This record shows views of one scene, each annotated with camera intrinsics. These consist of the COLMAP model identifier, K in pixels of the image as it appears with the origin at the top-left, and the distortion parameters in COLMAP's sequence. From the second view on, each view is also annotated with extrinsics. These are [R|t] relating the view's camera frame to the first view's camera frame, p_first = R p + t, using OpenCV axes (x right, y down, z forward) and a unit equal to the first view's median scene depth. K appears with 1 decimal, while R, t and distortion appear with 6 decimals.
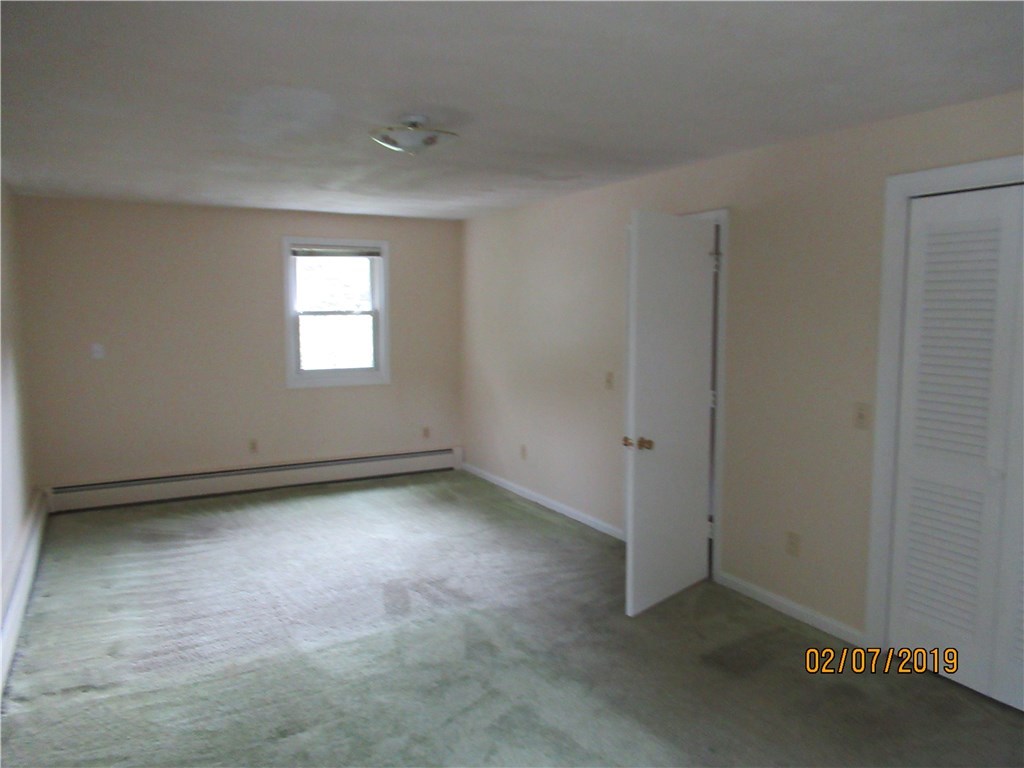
lens RADIAL K [[770.0, 0, 513.4], [0, 770.0, 383.8], [0, 0, 1]] dist [-0.003123, 0.006041]
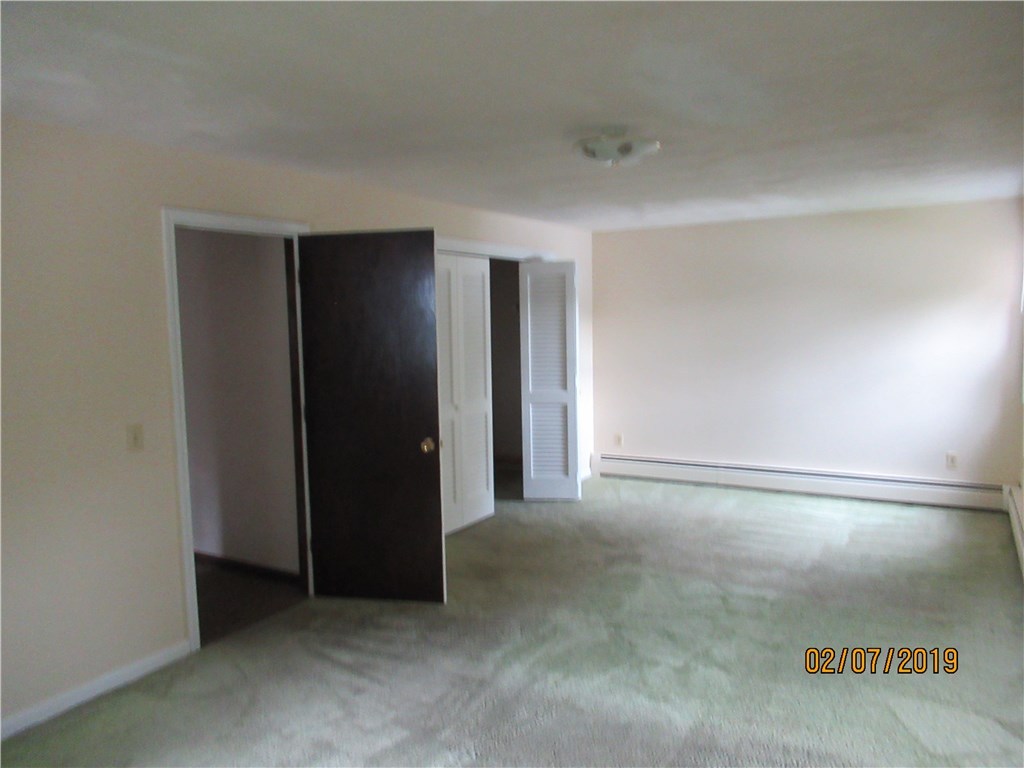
lens RADIAL K [[770.0, 0, 513.9], [0, 770.0, 384.0], [0, 0, 1]] dist [-0.003123, 0.006041]
pose [[-0.515059, -0.071284, 0.854186, -0.693976], [0.103570, 0.984059, 0.144573, -0.131161], [-0.850875, 0.162932, -0.499465, 1.208095]]
